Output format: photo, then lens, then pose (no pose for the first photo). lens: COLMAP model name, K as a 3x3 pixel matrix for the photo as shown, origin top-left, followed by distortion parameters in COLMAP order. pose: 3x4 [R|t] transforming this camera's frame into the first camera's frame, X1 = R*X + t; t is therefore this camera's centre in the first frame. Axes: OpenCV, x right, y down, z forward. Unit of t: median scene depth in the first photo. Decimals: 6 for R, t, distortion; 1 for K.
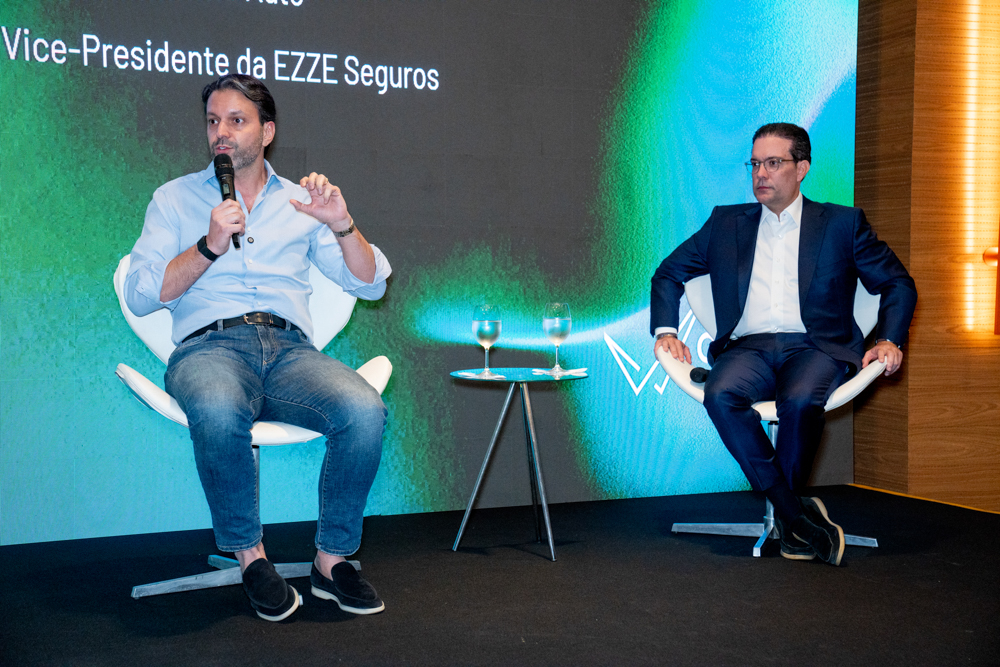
lens RADIAL K [[1827.6, 0, 500.2], [0, 1827.6, 330.6], [0, 0, 1]] dist [0.330482, 0.000000]
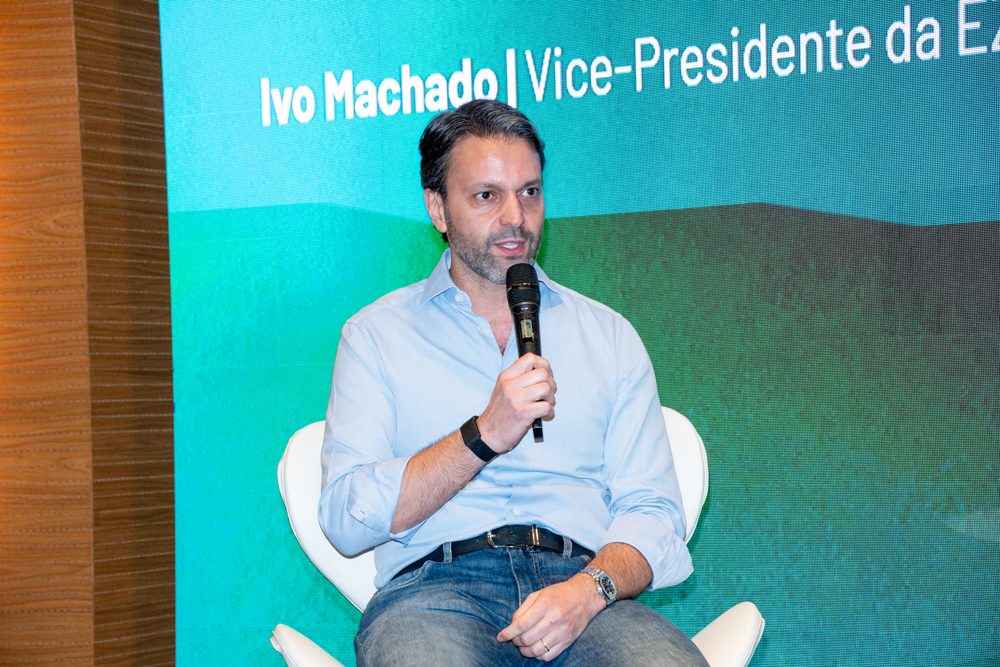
lens RADIAL K [[3000.7, 0, 500.3], [0, 3000.7, 334.2], [0, 0, 1]] dist [0.673474, 0.000000]
pose [[0.455023, -0.035987, -0.889752, 0.580597], [0.013014, 0.999345, -0.033764, -0.032862], [0.890385, 0.003784, 0.455193, 0.512722]]
